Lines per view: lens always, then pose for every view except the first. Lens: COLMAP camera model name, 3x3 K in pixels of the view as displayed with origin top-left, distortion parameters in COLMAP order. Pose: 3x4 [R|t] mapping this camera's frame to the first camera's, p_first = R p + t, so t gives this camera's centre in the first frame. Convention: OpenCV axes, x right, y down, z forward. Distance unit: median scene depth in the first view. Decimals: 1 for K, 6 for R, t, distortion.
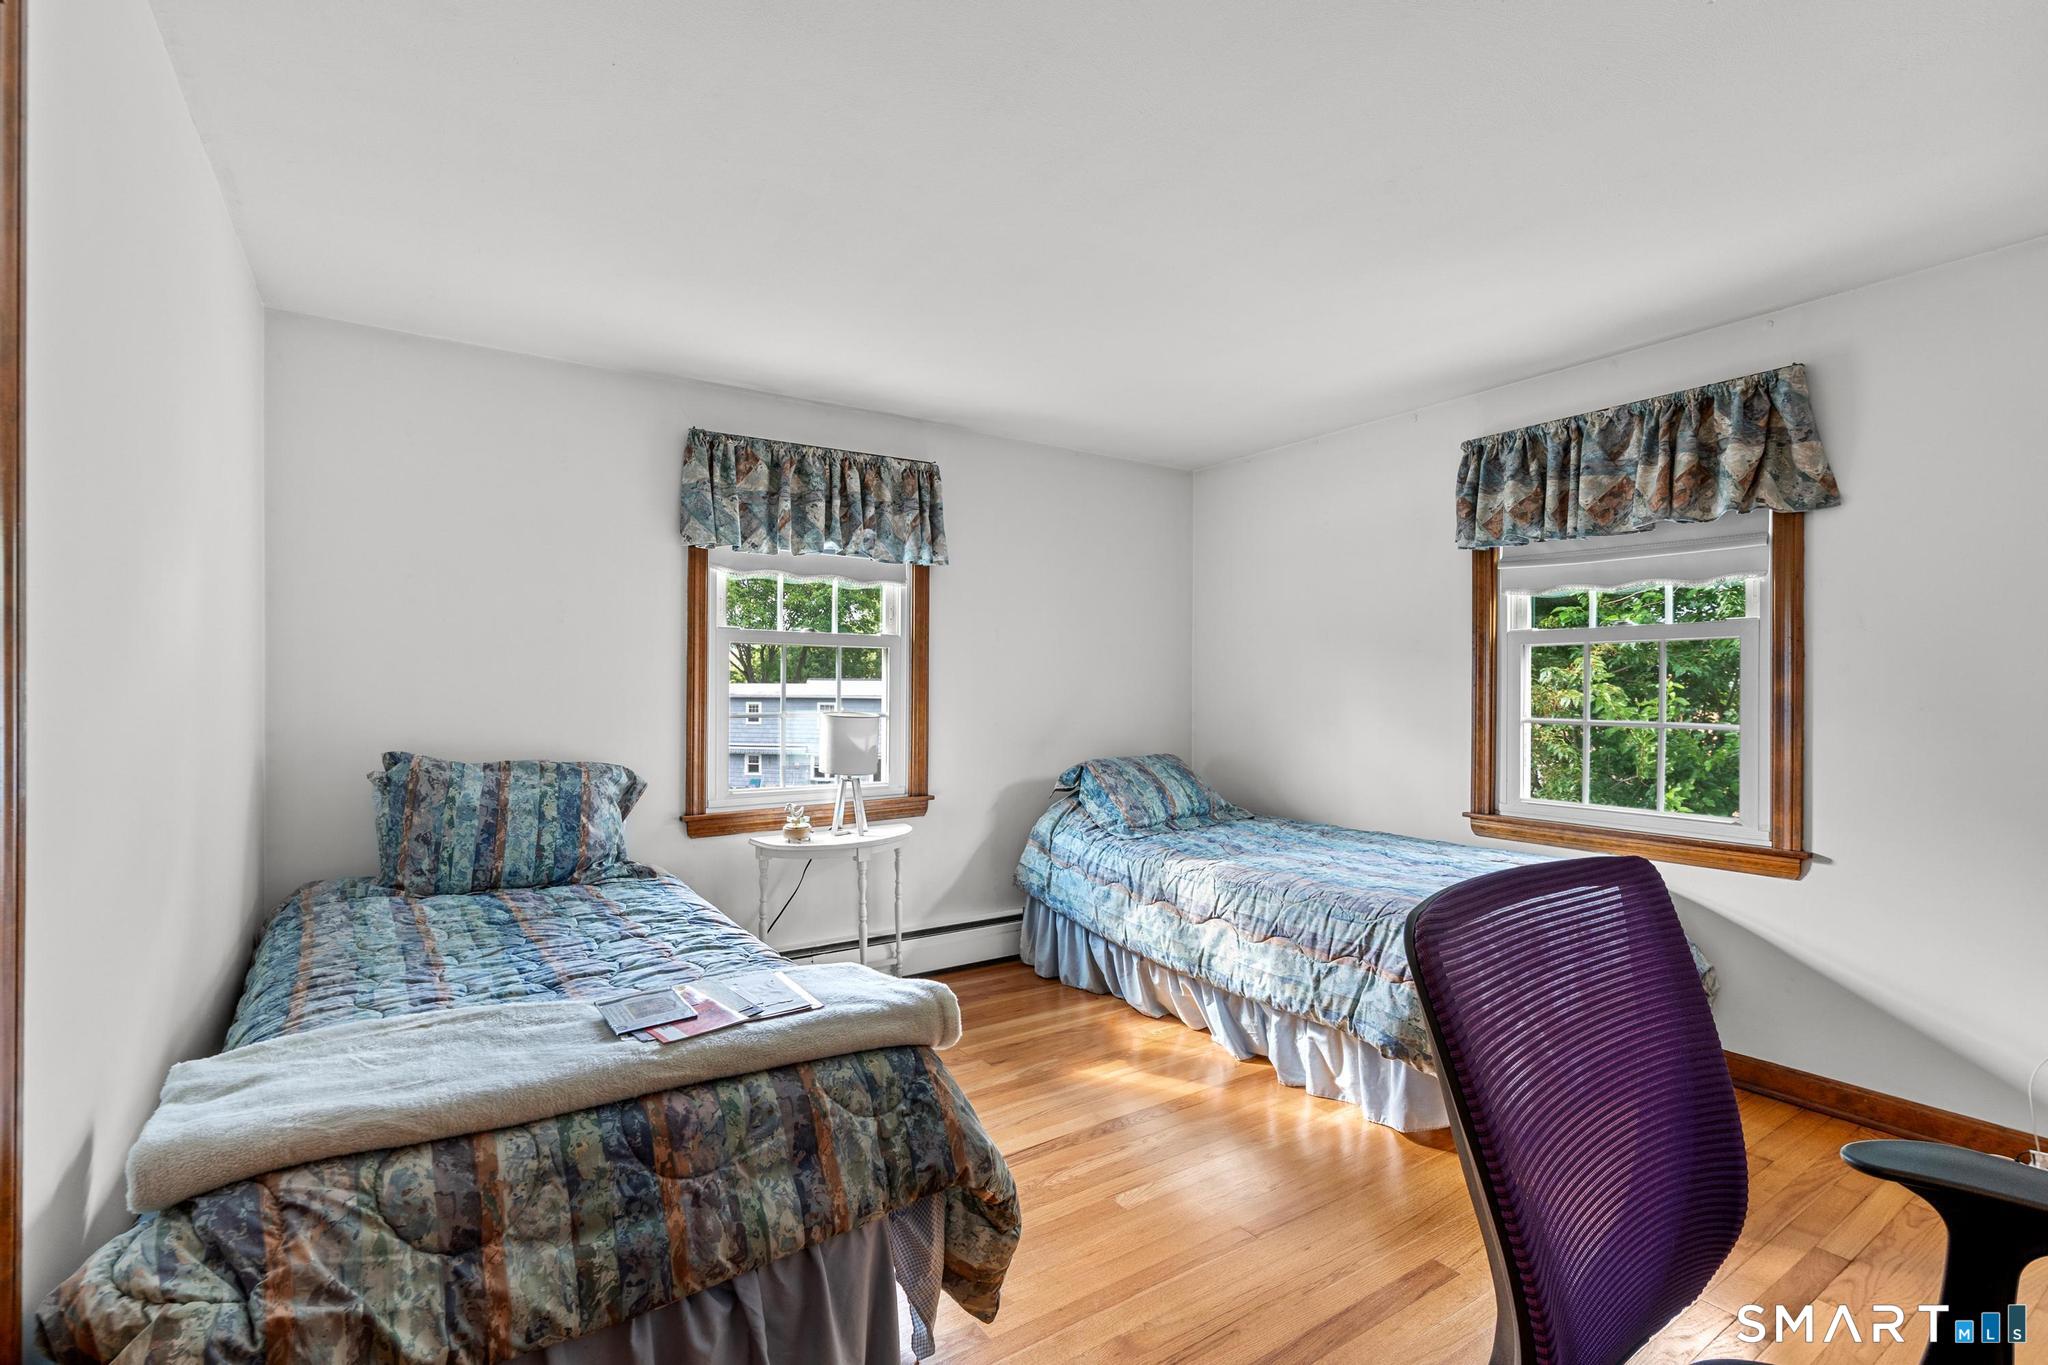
lens RADIAL K [[935.2, 0, 1010.4], [0, 935.2, 690.6], [0, 0, 1]] dist [-0.011097, 0.003914]
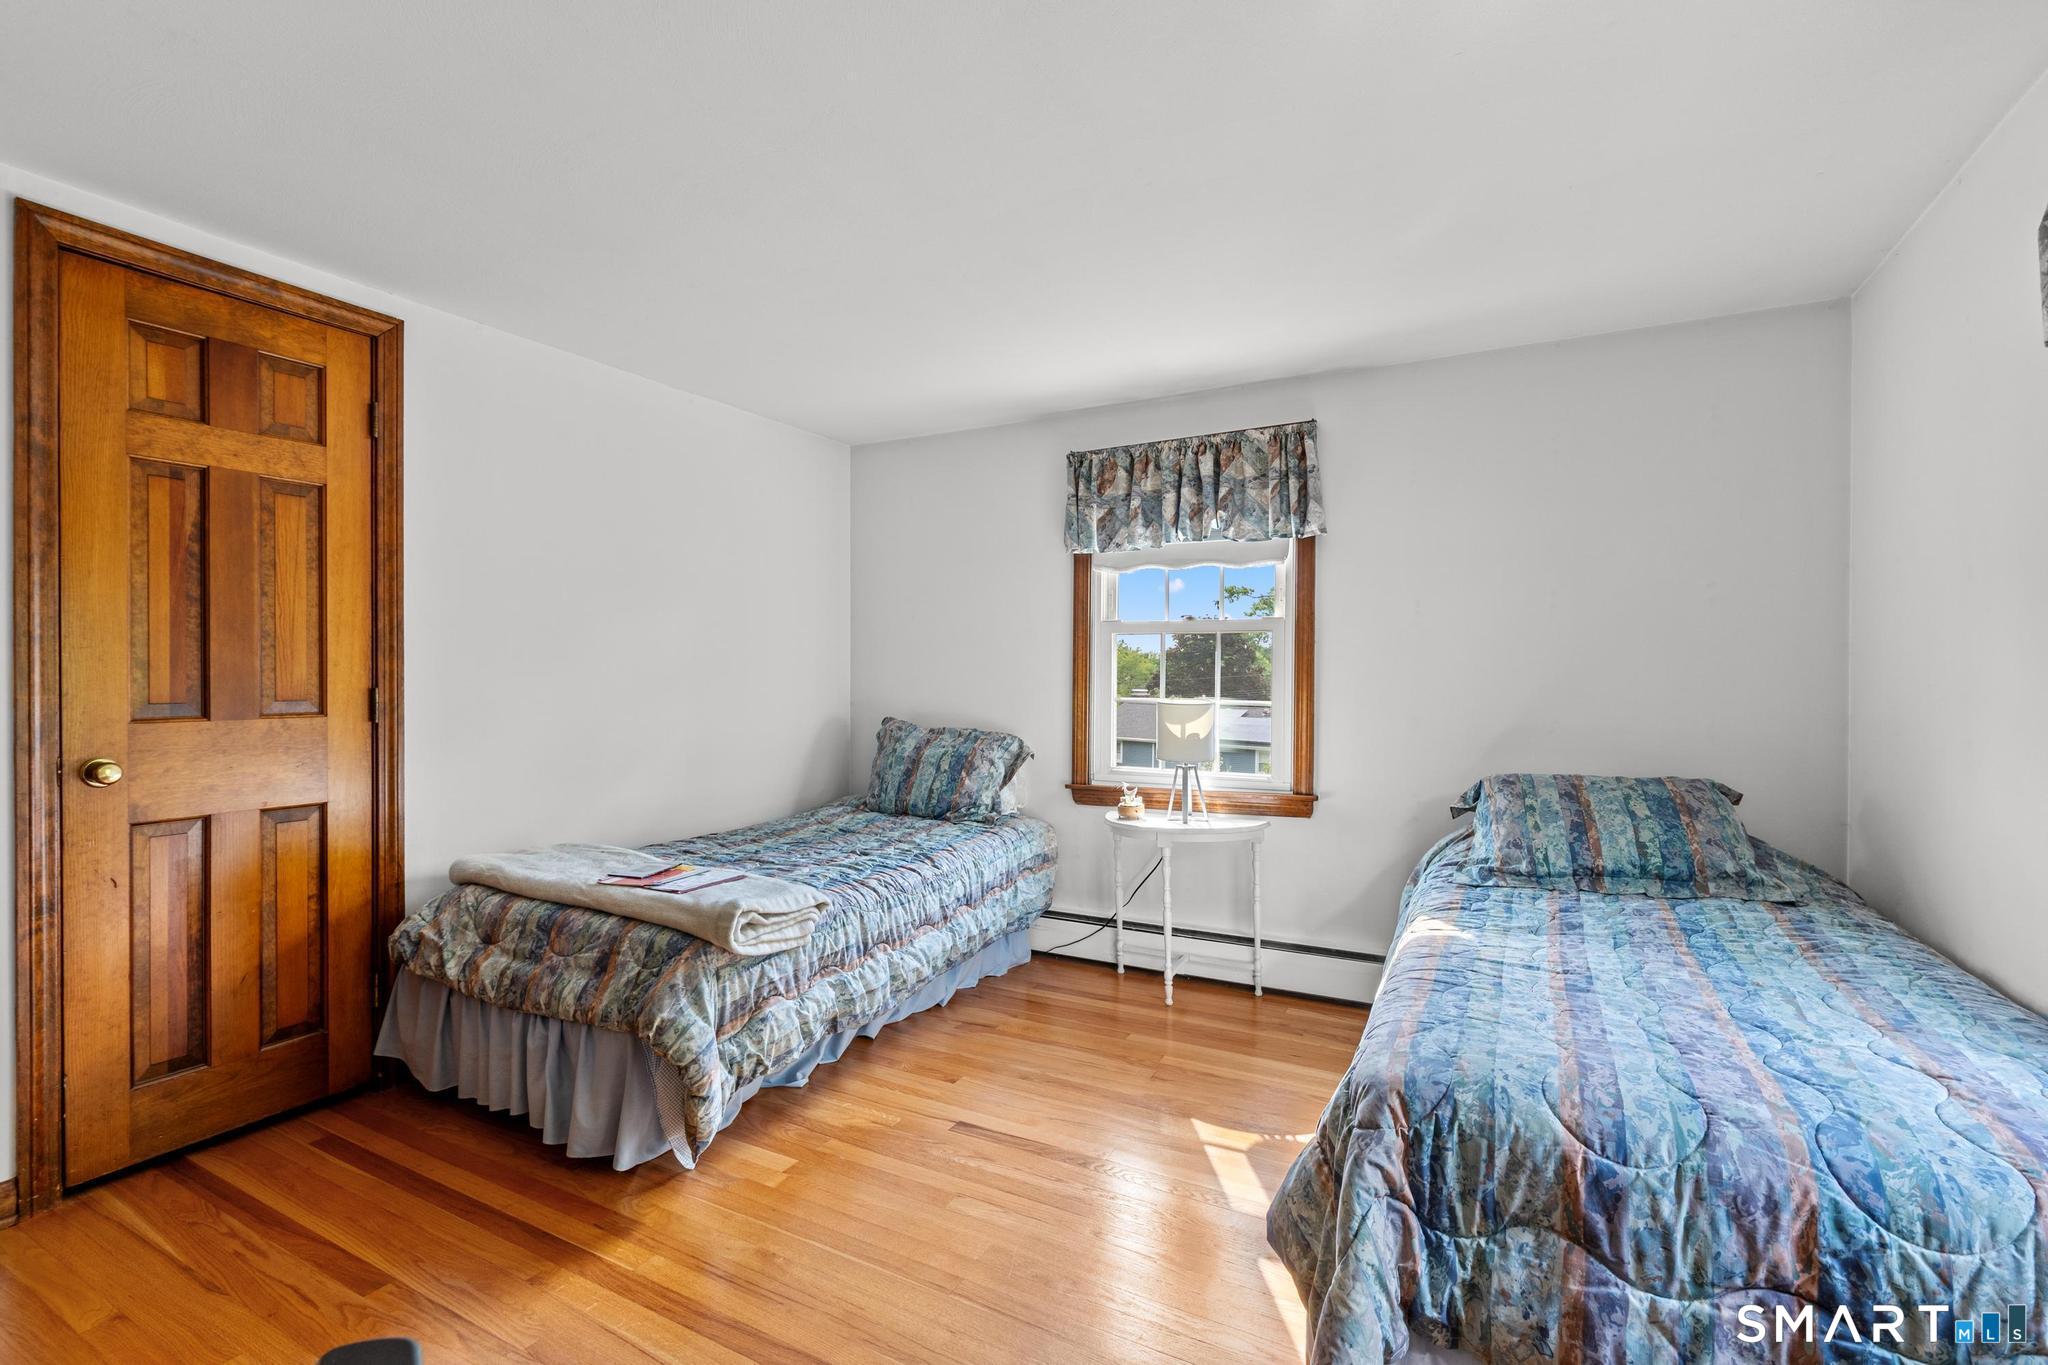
lens RADIAL K [[935.2, 0, 1011.7], [0, 935.2, 676.4], [0, 0, 1]] dist [-0.011097, 0.003914]
pose [[0.460126, -0.001711, -0.887852, 0.647639], [-0.002094, 0.999993, -0.003012, 0.002599], [0.887851, 0.003245, 0.460119, 0.386077]]
